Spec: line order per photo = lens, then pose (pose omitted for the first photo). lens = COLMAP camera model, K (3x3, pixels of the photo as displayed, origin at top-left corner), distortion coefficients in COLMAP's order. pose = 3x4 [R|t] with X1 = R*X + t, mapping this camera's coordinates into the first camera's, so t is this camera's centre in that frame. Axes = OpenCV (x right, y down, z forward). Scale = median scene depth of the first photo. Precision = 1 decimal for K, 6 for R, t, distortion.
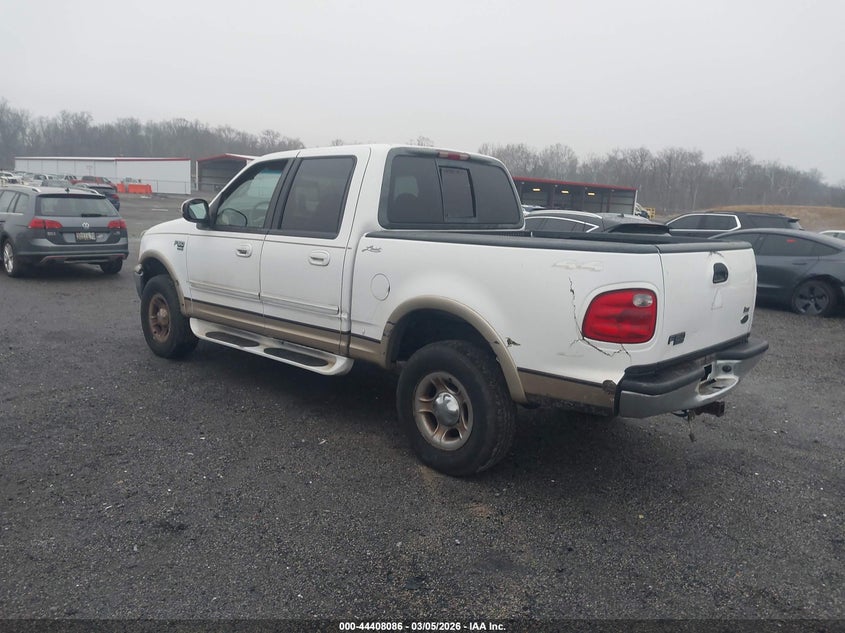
lens RADIAL K [[698.3, 0, 422.5], [0, 698.3, 316.5], [0, 0, 1]] dist [-0.010663, -0.007107]
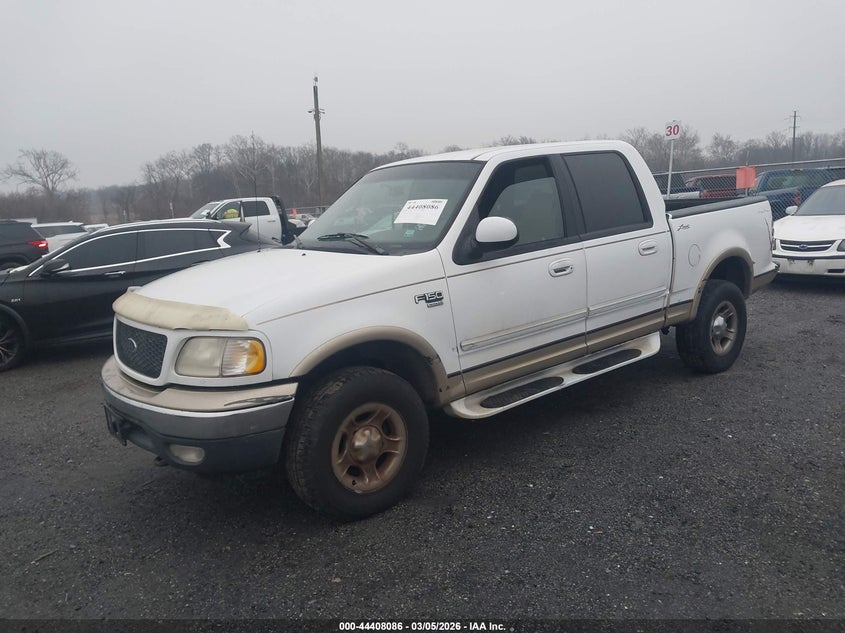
lens RADIAL K [[647.4, 0, 422.5], [0, 647.4, 316.5], [0, 0, 1]] dist [-0.002984, -0.001180]
pose [[0.193919, -0.213200, 0.957570, -1.040685], [0.278686, 0.947857, 0.154601, -0.204681], [-0.940600, 0.236882, 0.243224, 0.975791]]
